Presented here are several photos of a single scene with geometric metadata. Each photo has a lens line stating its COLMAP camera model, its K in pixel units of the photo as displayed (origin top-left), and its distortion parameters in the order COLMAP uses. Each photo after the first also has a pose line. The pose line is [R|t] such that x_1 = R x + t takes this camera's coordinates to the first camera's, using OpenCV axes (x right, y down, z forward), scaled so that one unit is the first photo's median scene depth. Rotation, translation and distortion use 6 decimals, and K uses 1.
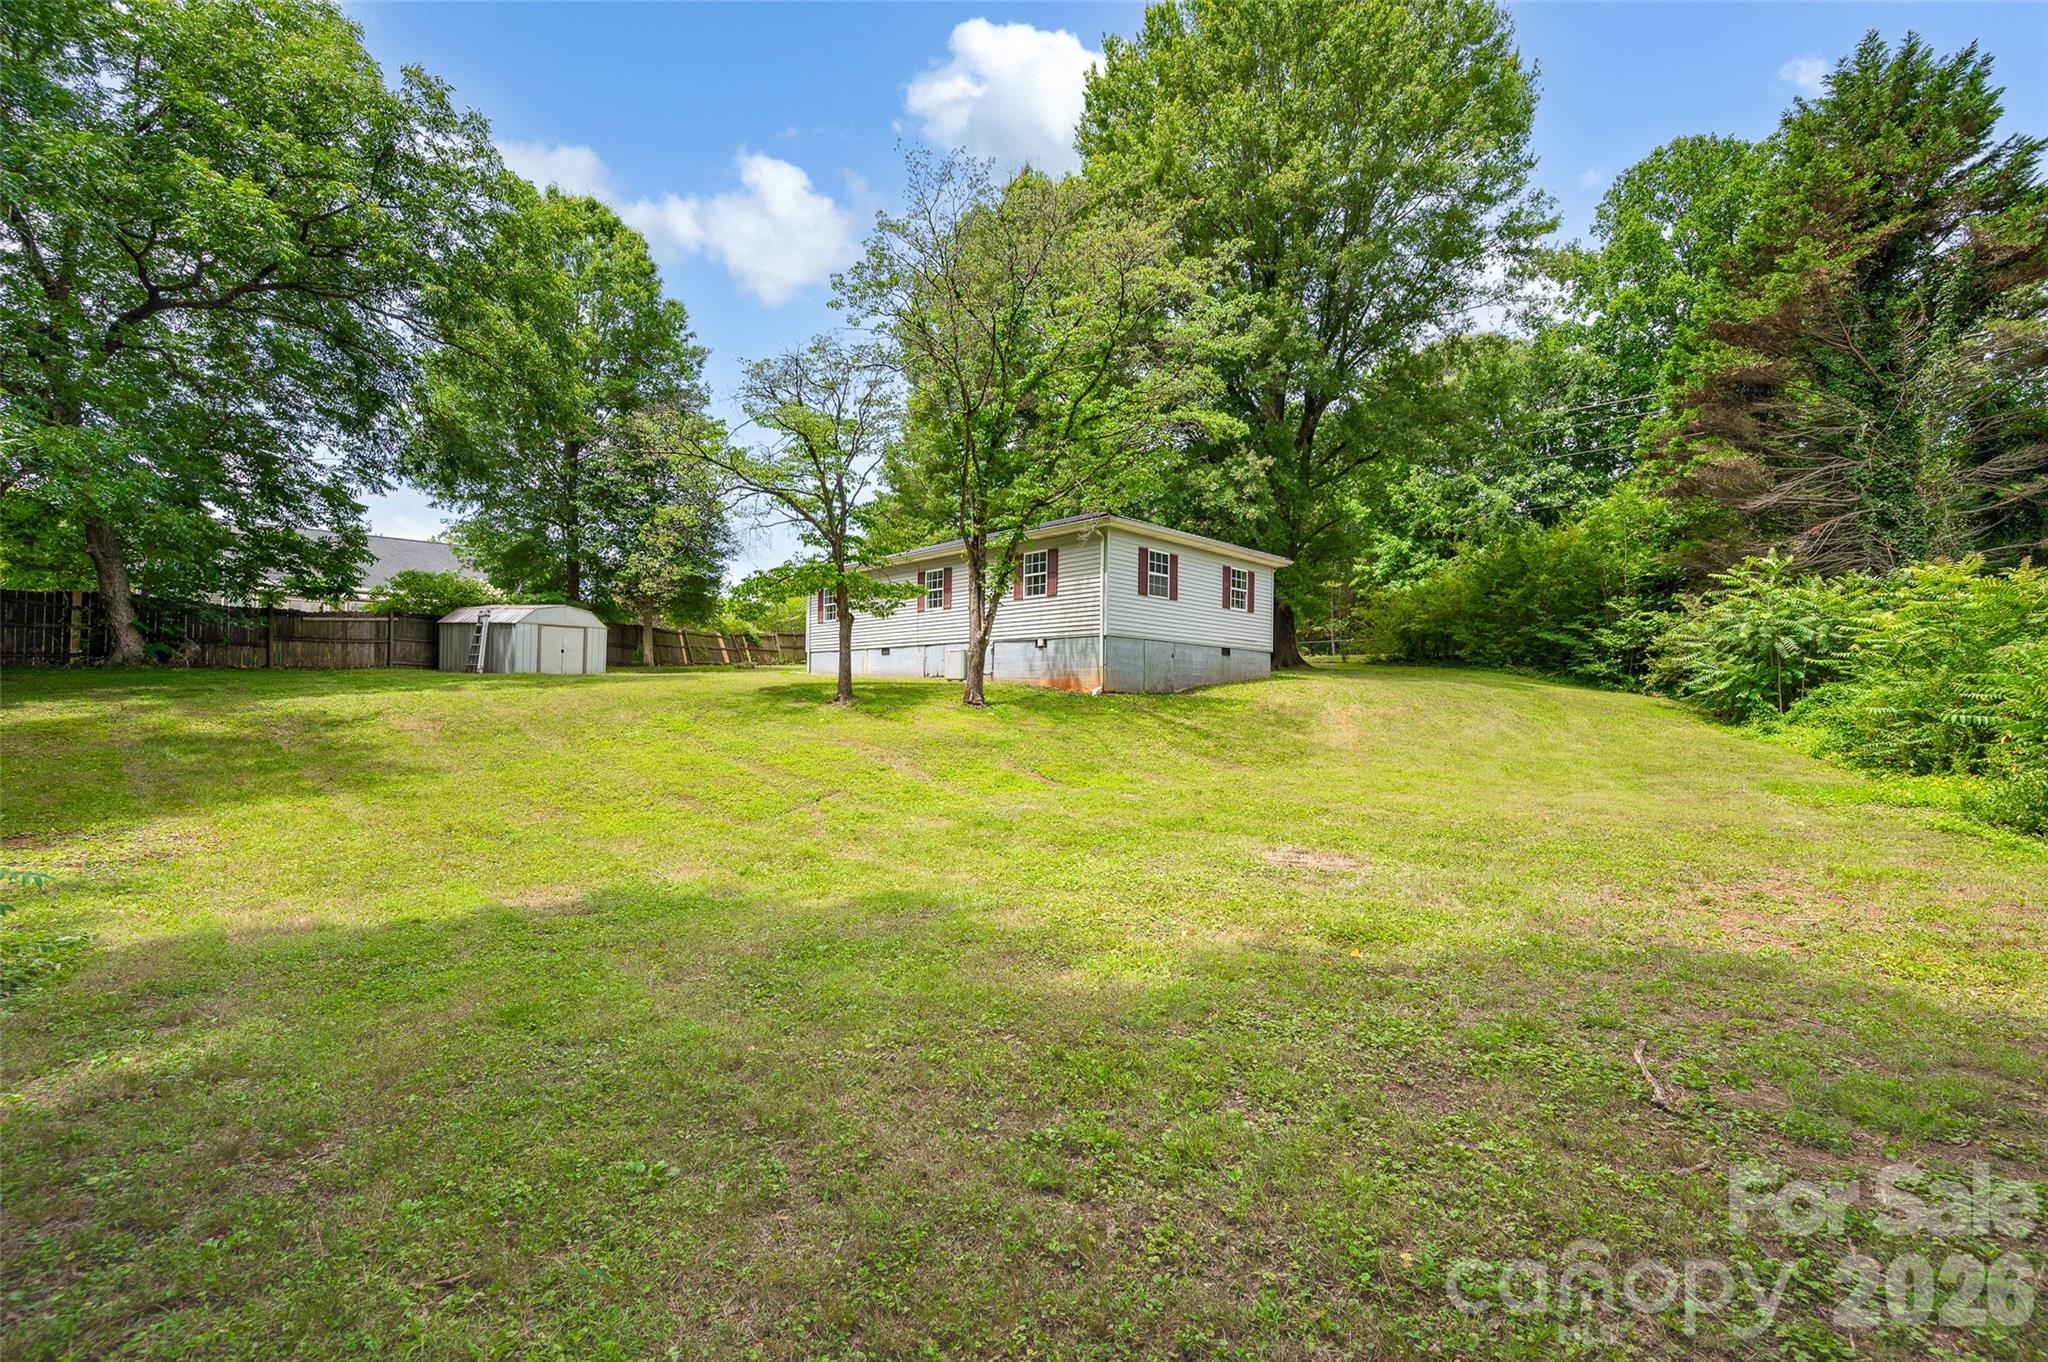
lens RADIAL K [[799.8, 0, 1024.0], [0, 799.8, 681.0], [0, 0, 1]] dist [-0.000977, -0.000177]
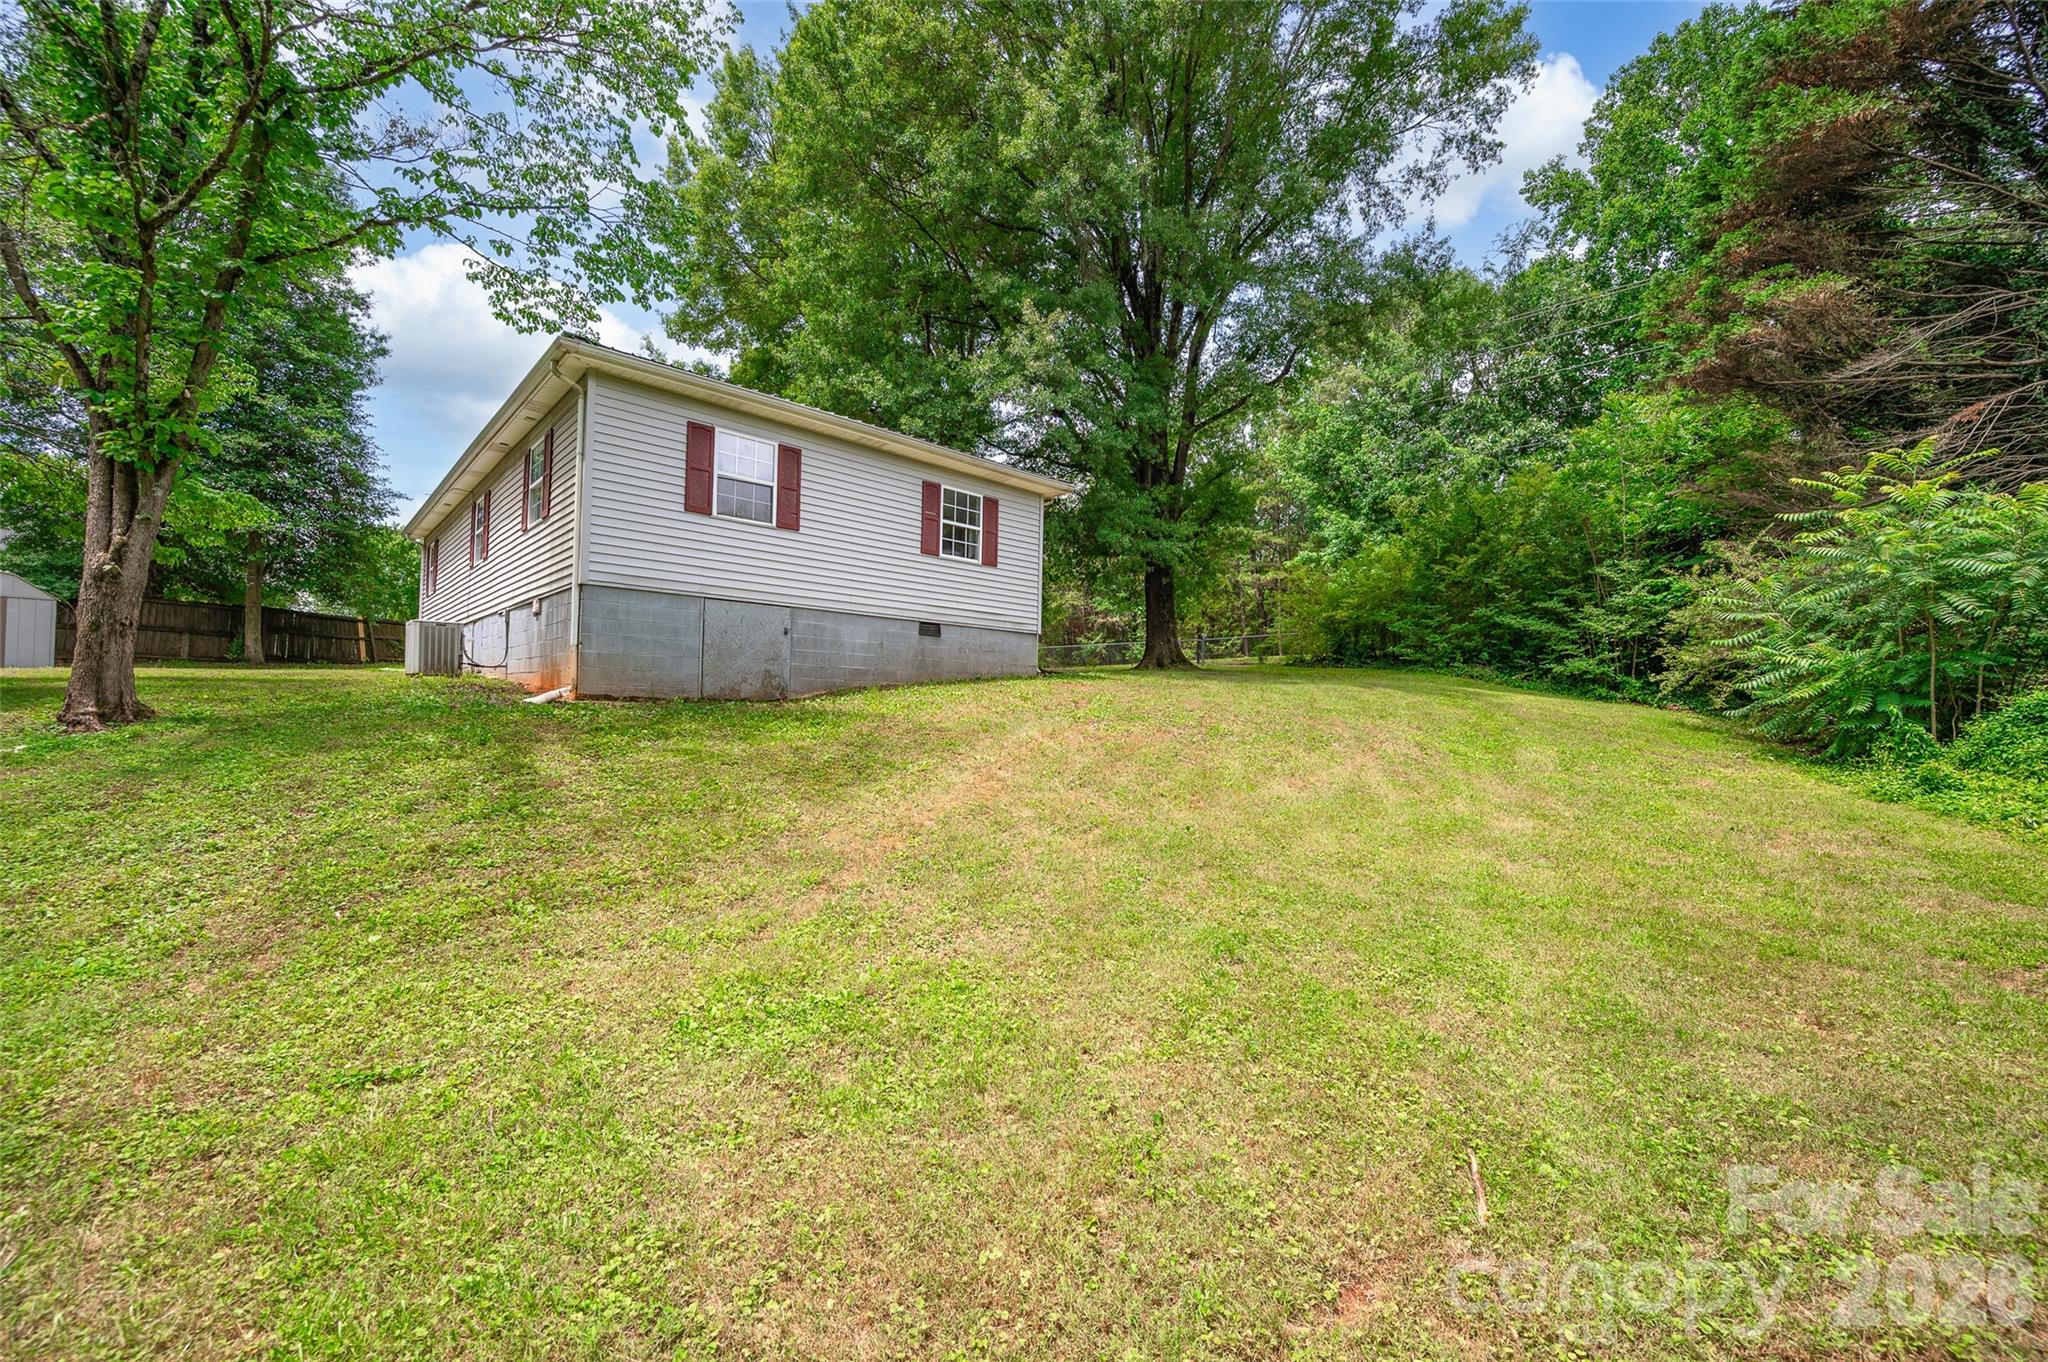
lens RADIAL K [[790.8, 0, 1024.0], [0, 790.8, 681.0], [0, 0, 1]] dist [0.001115, 0.000173]
pose [[0.999987, 0.002009, -0.004673, 0.267384], [-0.002072, 0.999908, -0.013412, 0.006289], [0.004646, 0.013422, 0.999899, 0.356346]]
